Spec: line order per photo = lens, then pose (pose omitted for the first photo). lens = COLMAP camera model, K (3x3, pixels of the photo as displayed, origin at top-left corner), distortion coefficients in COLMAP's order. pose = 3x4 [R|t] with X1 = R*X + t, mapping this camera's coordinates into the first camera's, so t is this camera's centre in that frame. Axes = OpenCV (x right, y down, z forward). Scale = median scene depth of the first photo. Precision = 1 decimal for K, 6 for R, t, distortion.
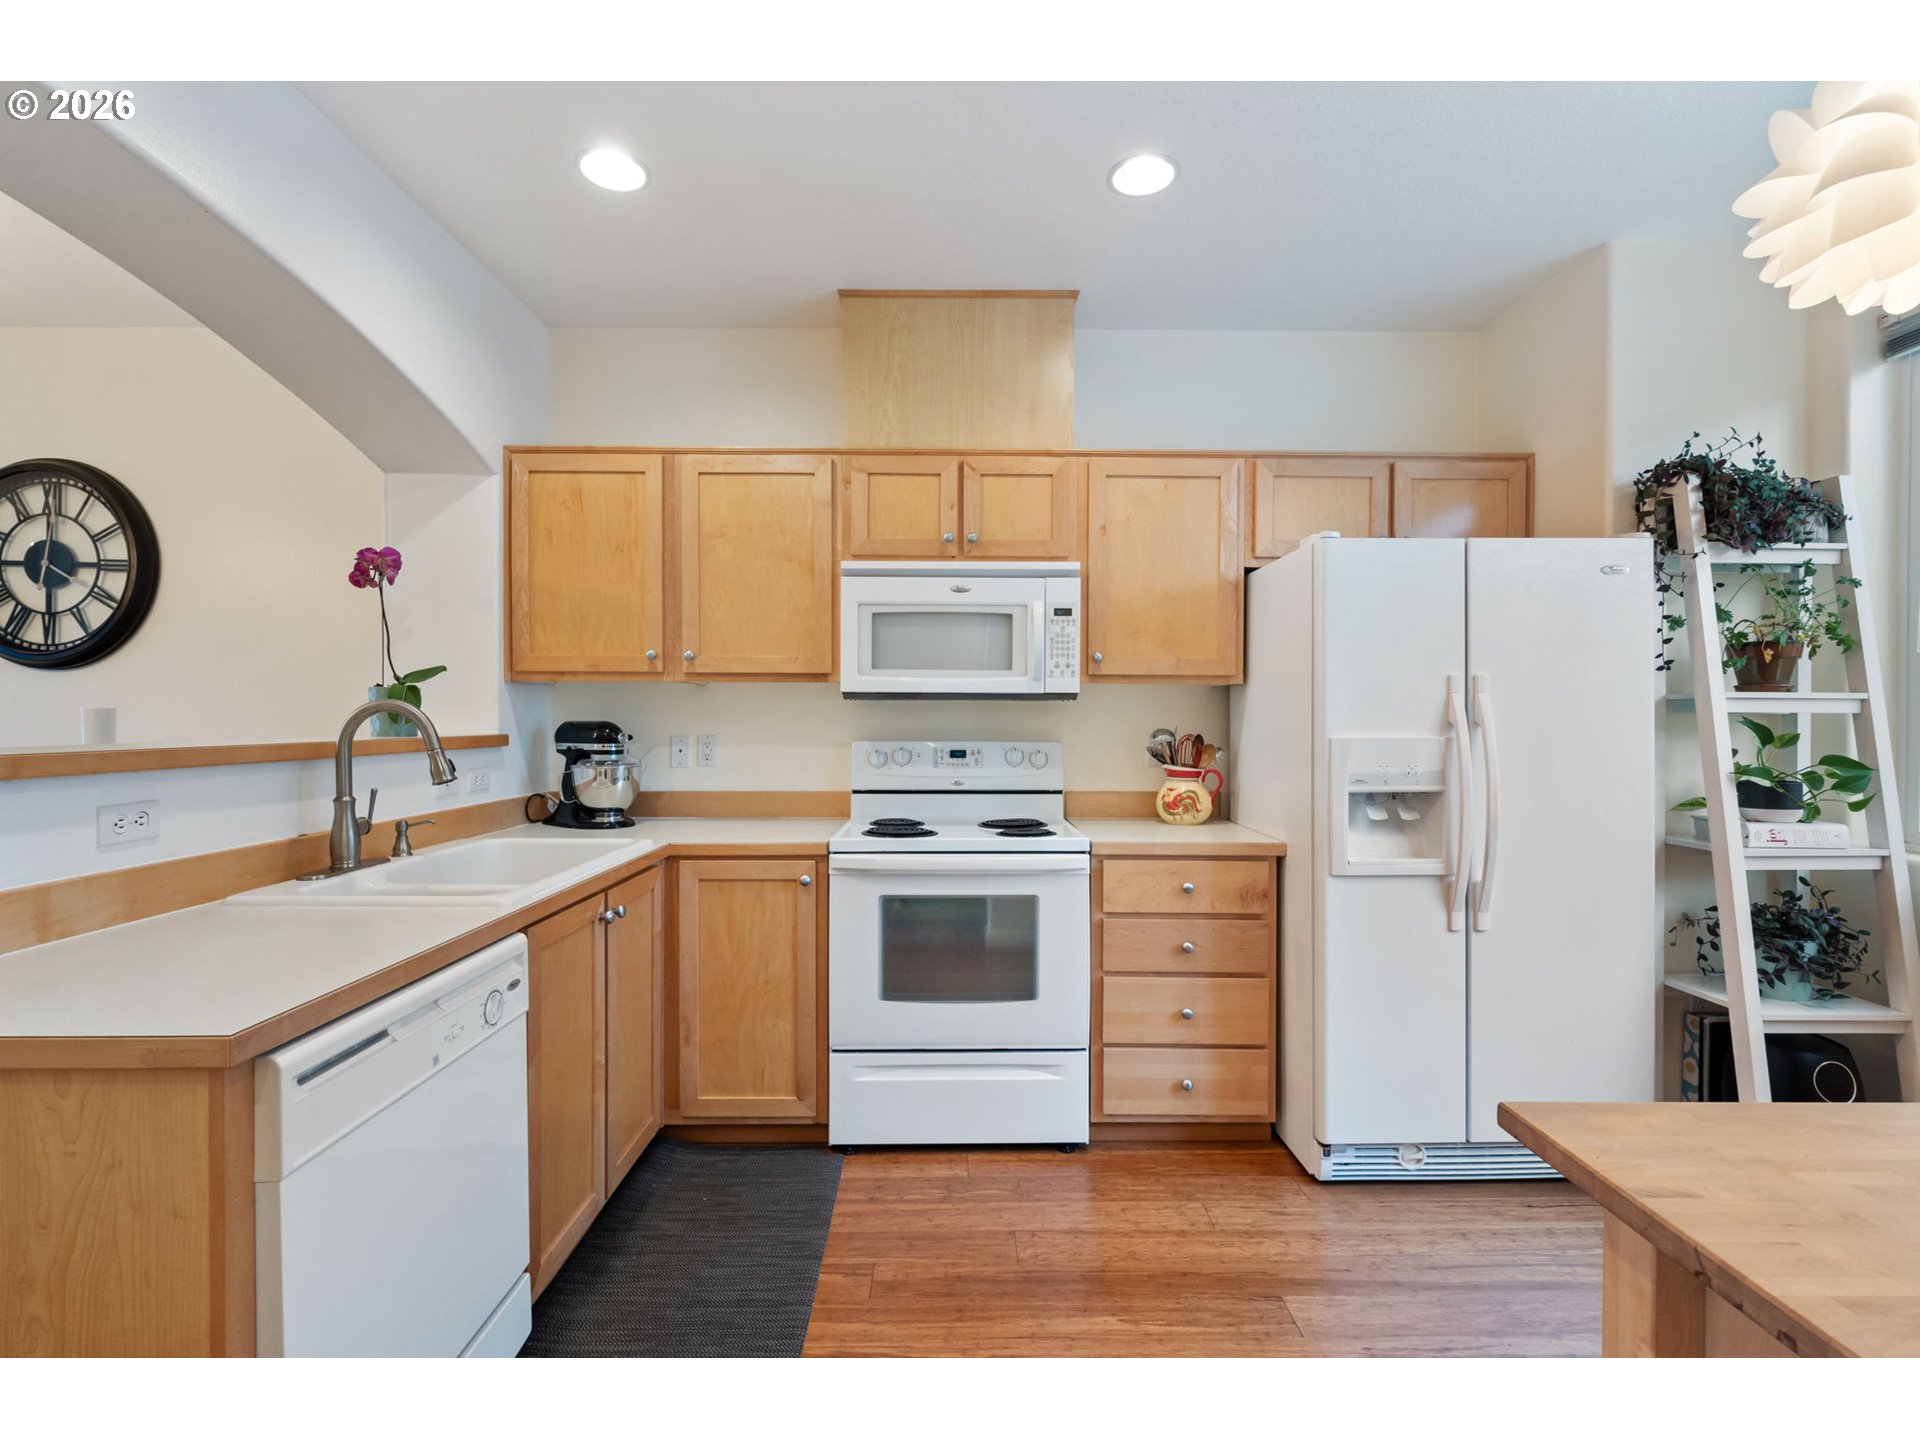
lens RADIAL K [[864.8, 0, 950.5], [0, 864.8, 724.7], [0, 0, 1]] dist [-0.003039, 0.000040]
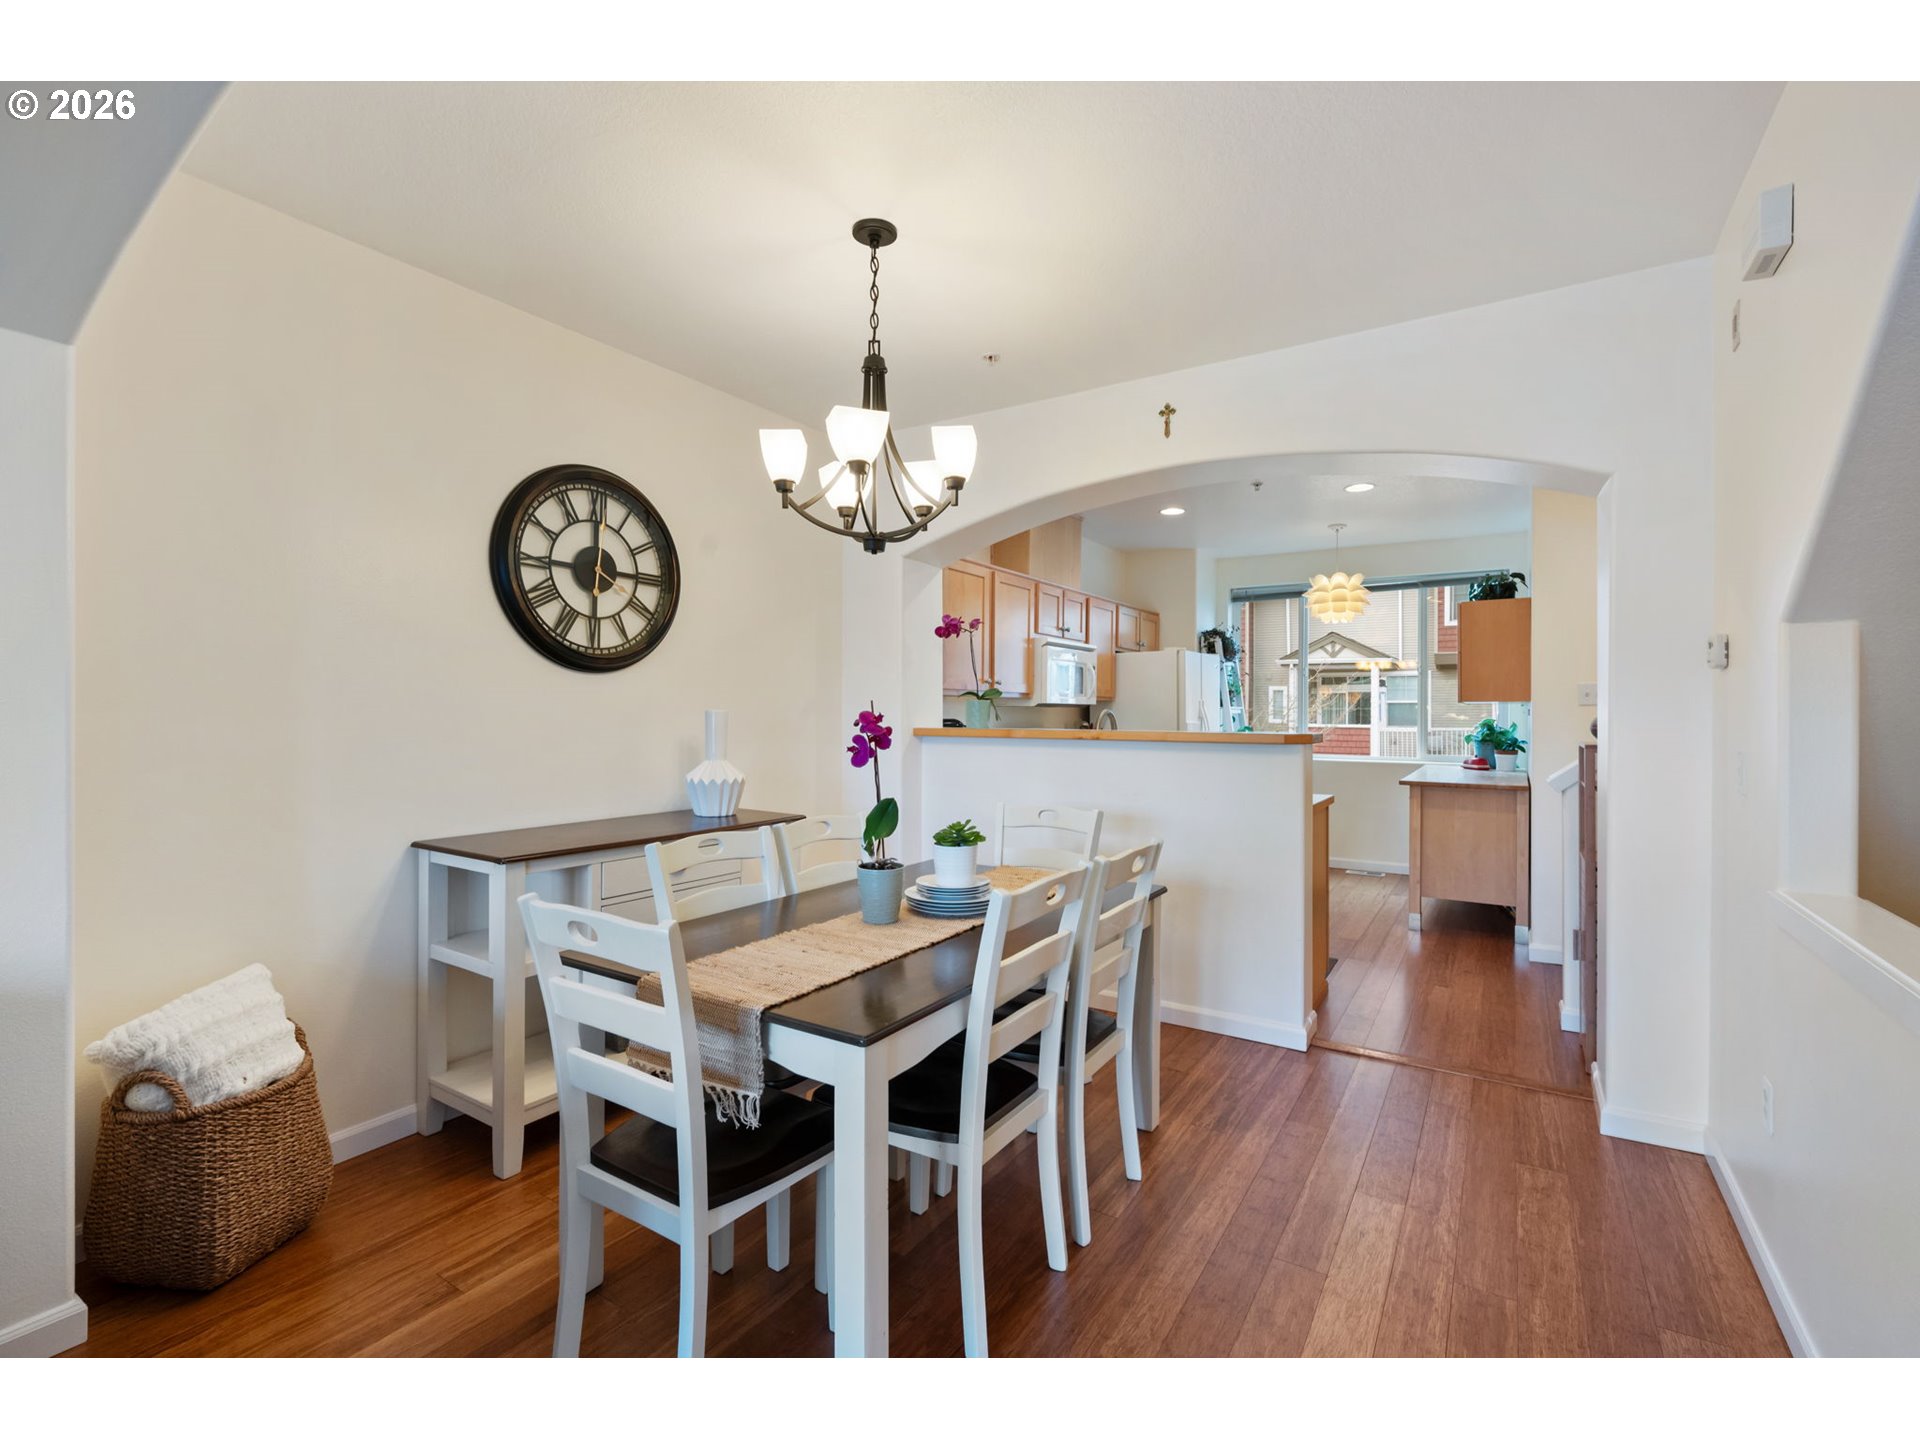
lens RADIAL K [[831.6, 0, 963.1], [0, 831.6, 710.9], [0, 0, 1]] dist [0.004008, -0.001354]
pose [[0.555118, -0.001464, 0.831770, -1.752885], [0.000969, 0.999999, 0.001114, -0.020571], [-0.831771, 0.000187, 0.555119, 0.090061]]
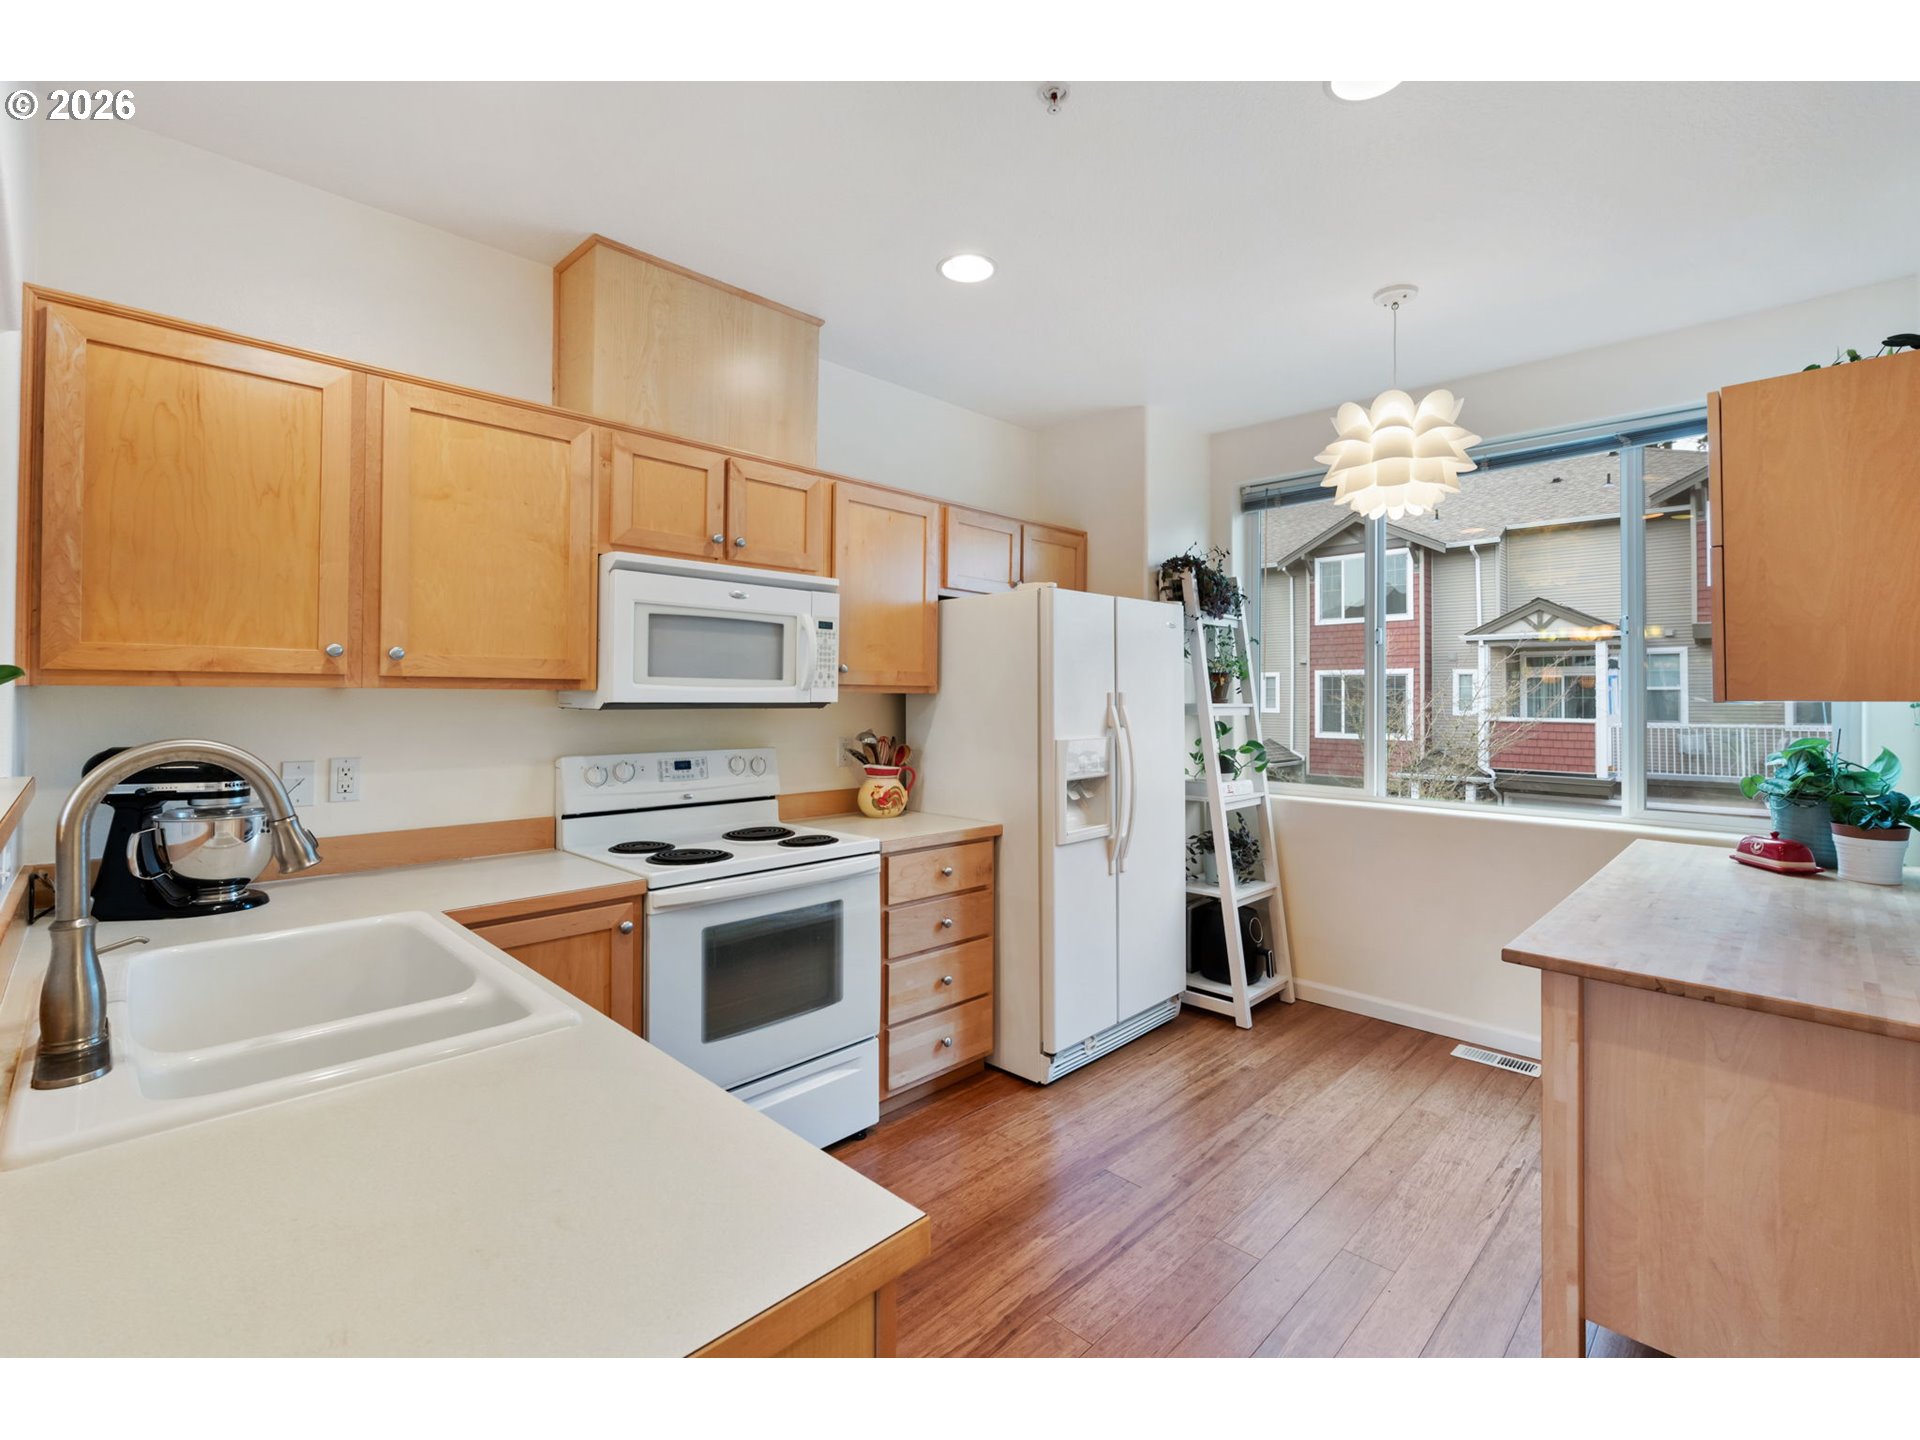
lens RADIAL K [[864.8, 0, 953.4], [0, 864.8, 686.0], [0, 0, 1]] dist [-0.003039, 0.000040]
pose [[0.706893, 0.008018, 0.707275, -0.486338], [0.004623, 0.999862, -0.015956, -0.038380], [-0.707306, 0.014549, 0.706758, 0.148200]]
